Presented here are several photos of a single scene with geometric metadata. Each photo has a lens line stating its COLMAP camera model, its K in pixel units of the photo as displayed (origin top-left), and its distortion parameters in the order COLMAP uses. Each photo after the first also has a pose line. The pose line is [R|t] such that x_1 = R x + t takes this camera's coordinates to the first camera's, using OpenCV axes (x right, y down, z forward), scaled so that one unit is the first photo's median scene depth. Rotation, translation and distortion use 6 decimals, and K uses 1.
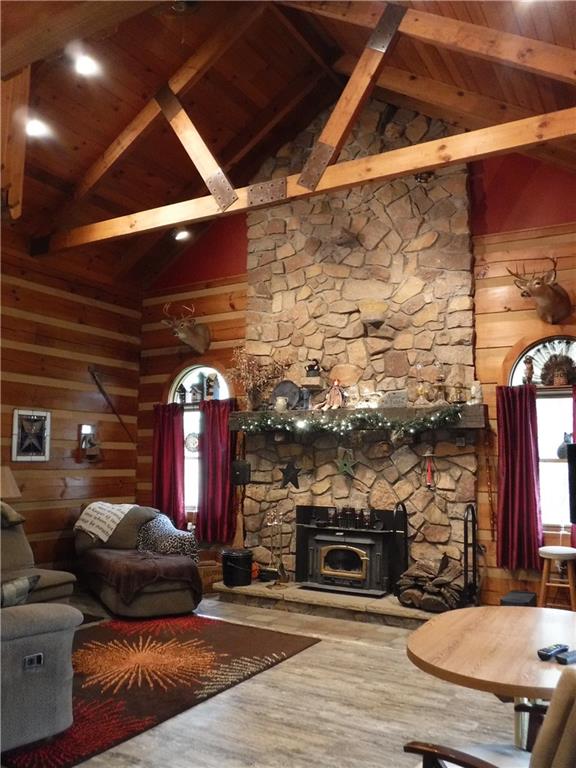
lens RADIAL K [[626.6, 0, 290.0], [0, 626.6, 385.8], [0, 0, 1]] dist [-0.098199, 0.047699]
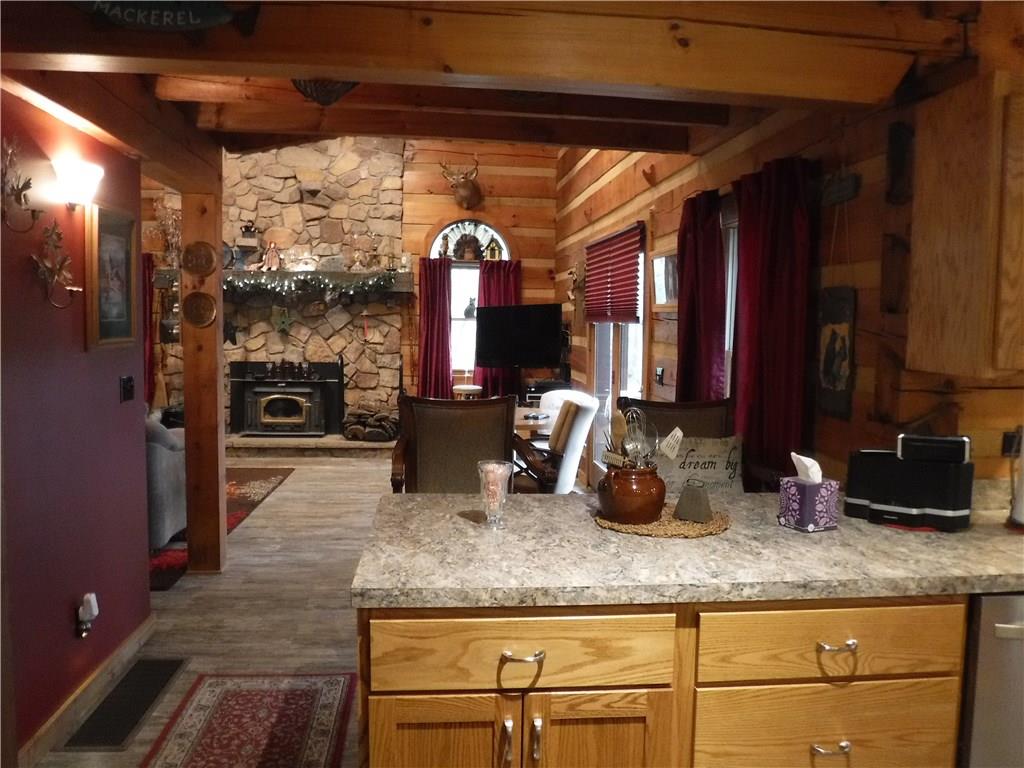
lens RADIAL K [[835.5, 0, 515.1], [0, 835.5, 380.2], [0, 0, 1]] dist [-0.098199, 0.047699]
pose [[0.816342, -0.039730, 0.576200, -0.413781], [-0.071347, 0.983053, 0.168865, -0.046326], [-0.573145, -0.178962, 0.799674, -0.396556]]
